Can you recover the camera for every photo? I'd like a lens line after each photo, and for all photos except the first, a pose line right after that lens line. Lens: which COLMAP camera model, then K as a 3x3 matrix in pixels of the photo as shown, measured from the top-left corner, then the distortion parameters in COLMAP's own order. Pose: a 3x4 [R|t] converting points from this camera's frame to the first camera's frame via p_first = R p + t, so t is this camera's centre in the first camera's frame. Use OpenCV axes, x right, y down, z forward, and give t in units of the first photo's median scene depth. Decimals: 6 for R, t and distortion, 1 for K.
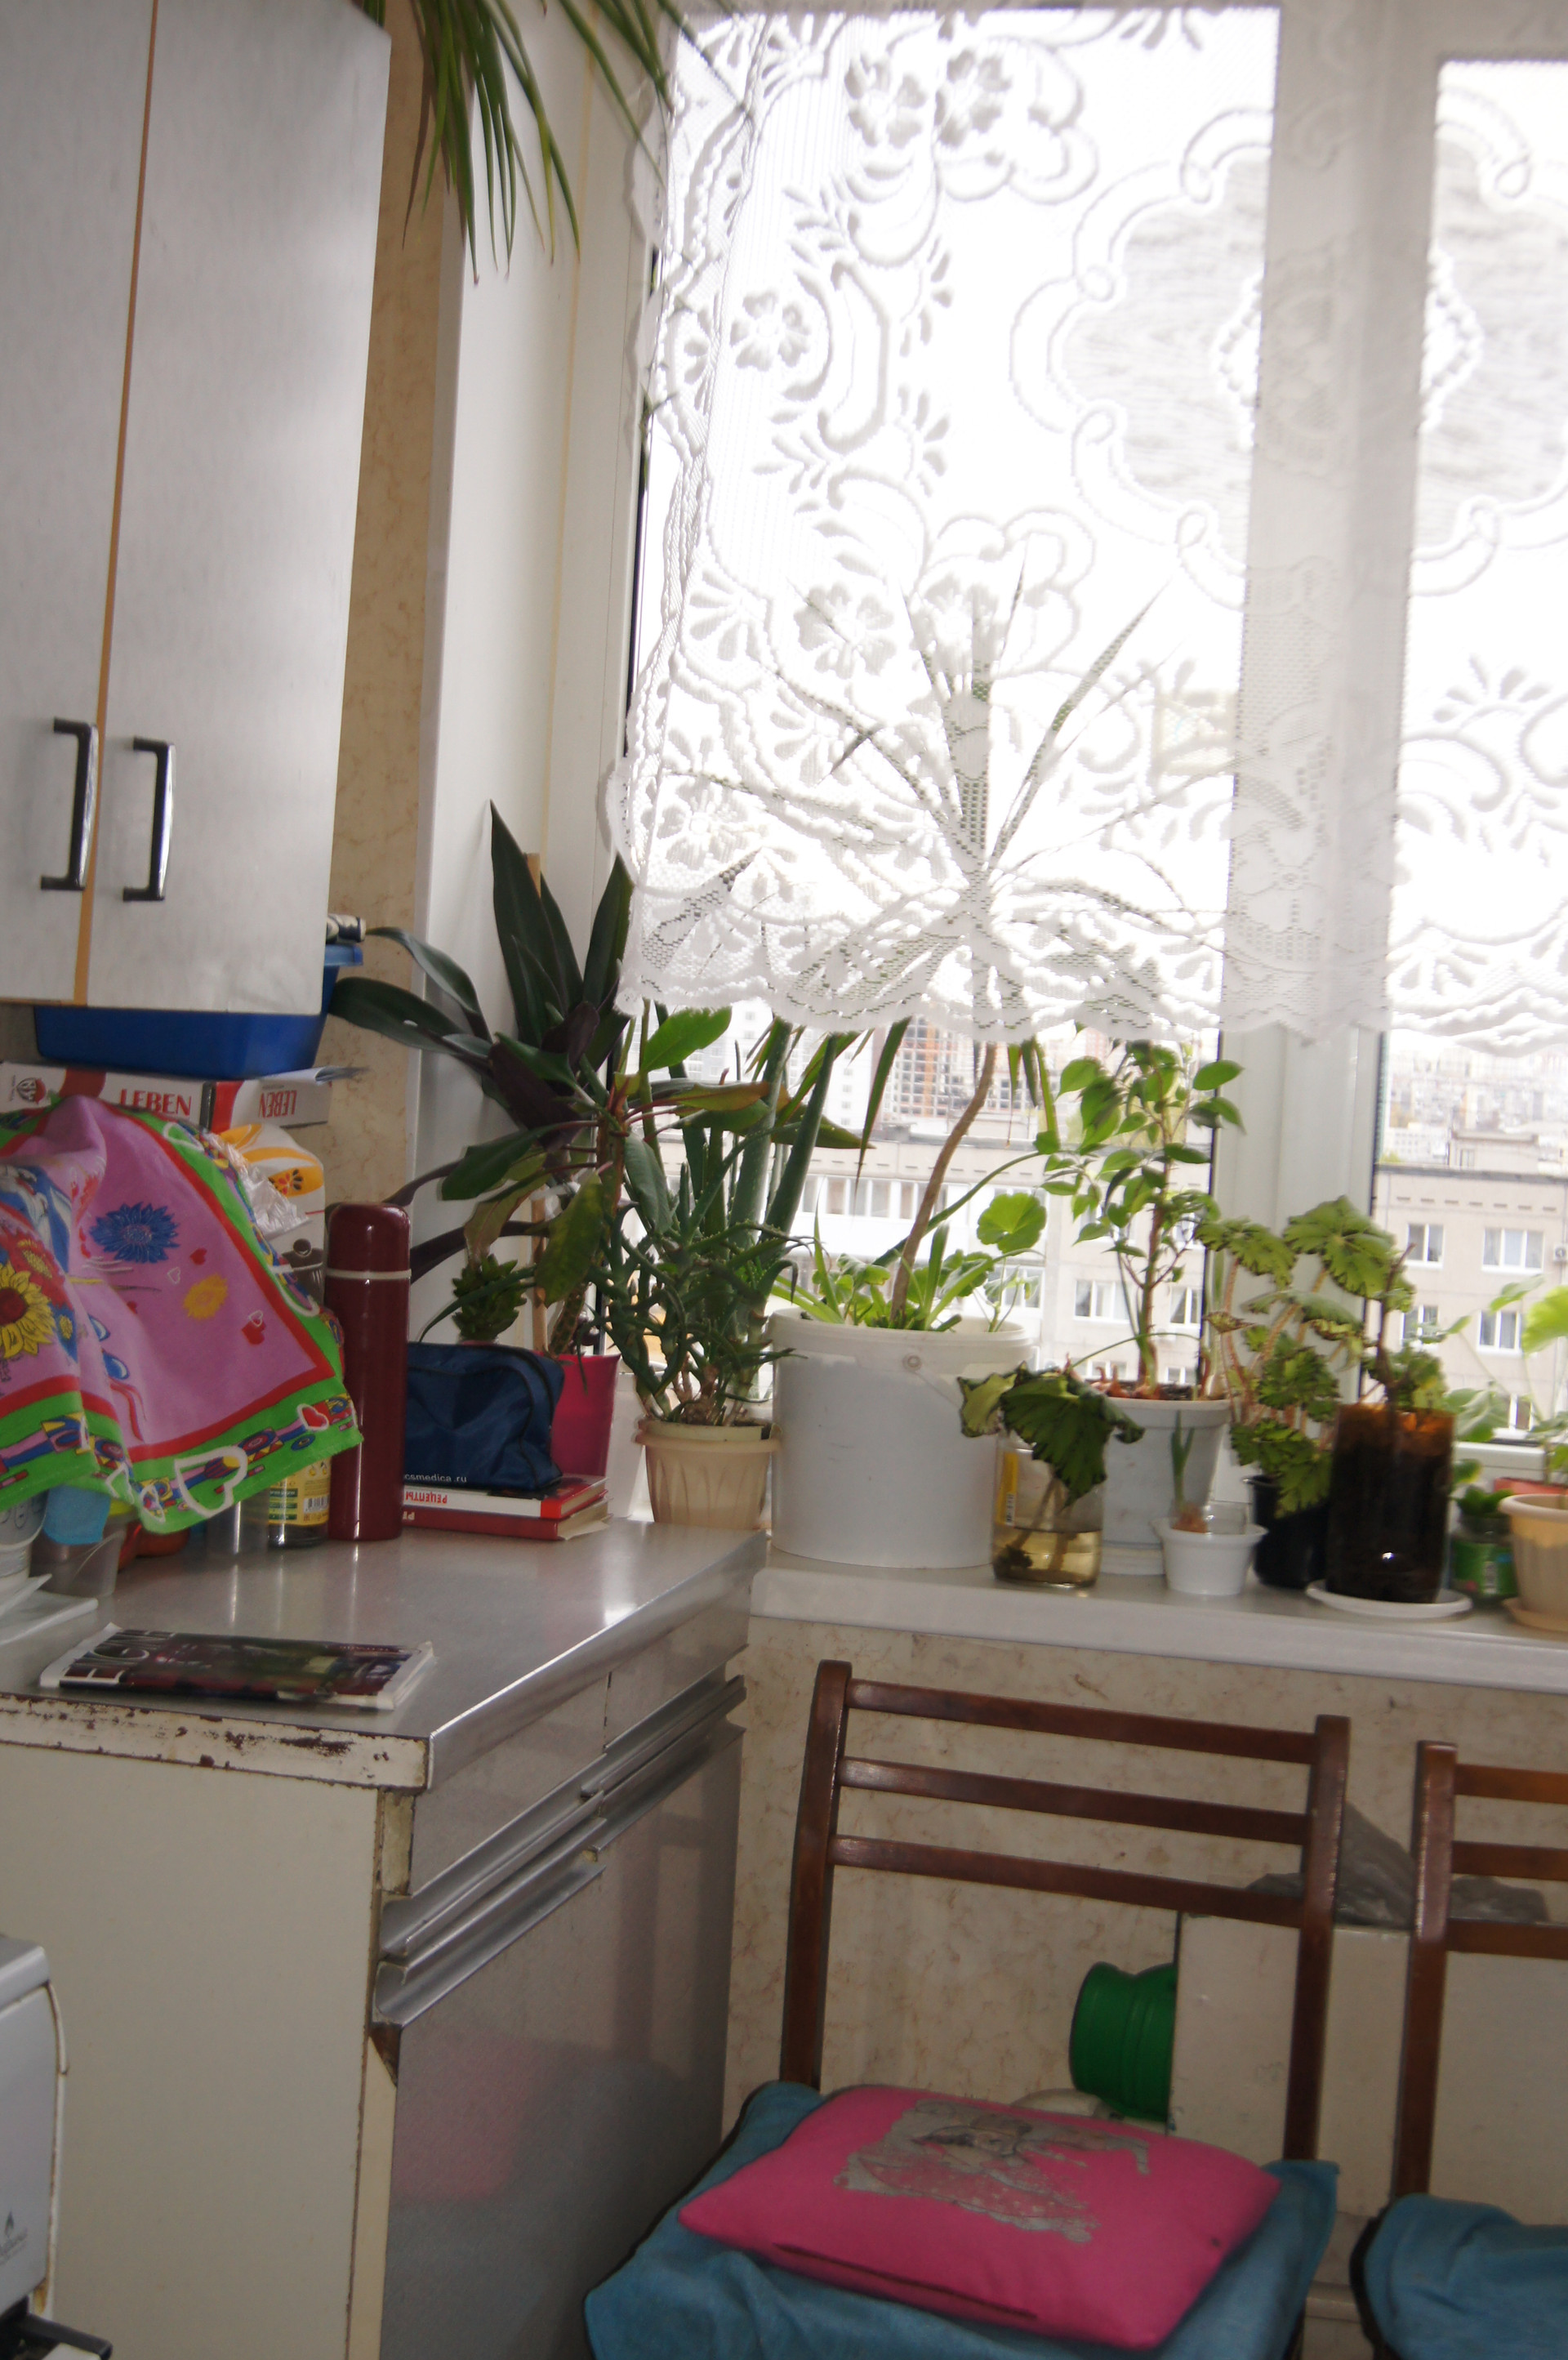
lens RADIAL K [[3178.5, 0, 790.9], [0, 3178.5, 1057.3], [0, 0, 1]] dist [-0.047087, 0.004116]
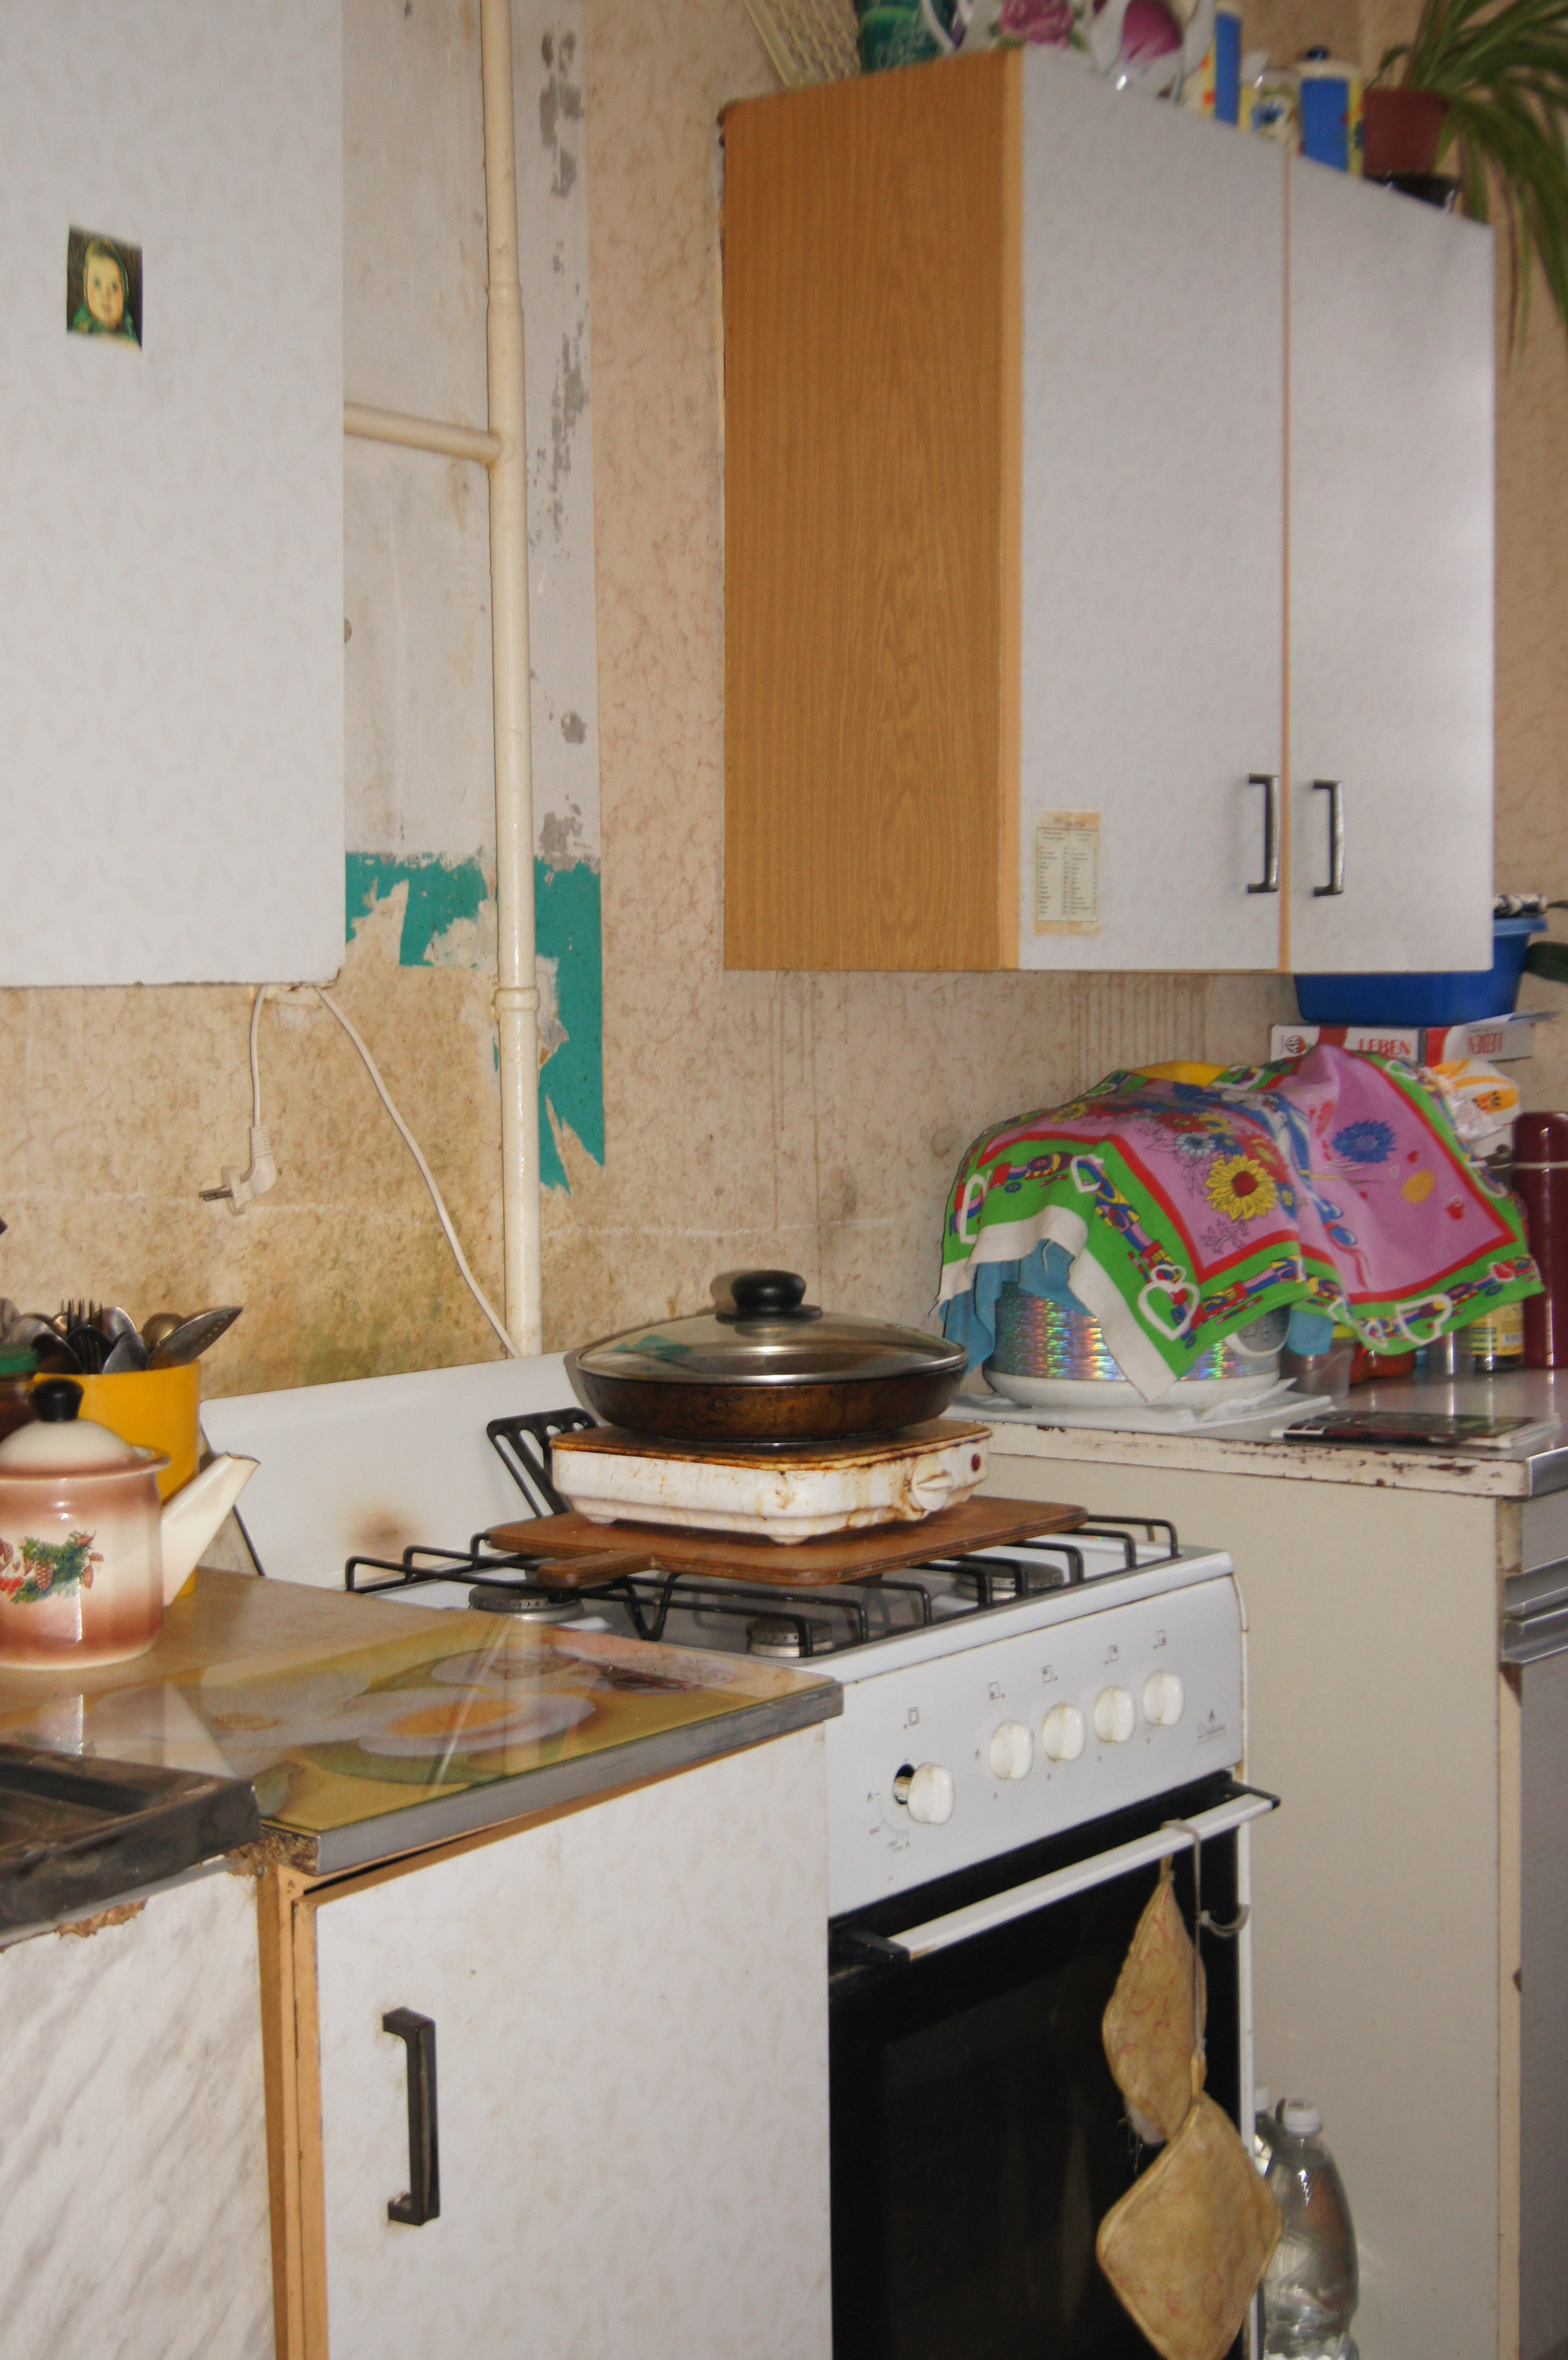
lens RADIAL K [[3178.5, 0, 790.9], [0, 3178.5, 1057.3], [0, 0, 1]] dist [-0.047087, 0.004116]
pose [[0.895063, -0.066473, -0.440957, 0.177736], [0.065382, 0.997704, -0.017688, 0.028221], [0.441120, -0.012998, 0.897354, -0.328411]]
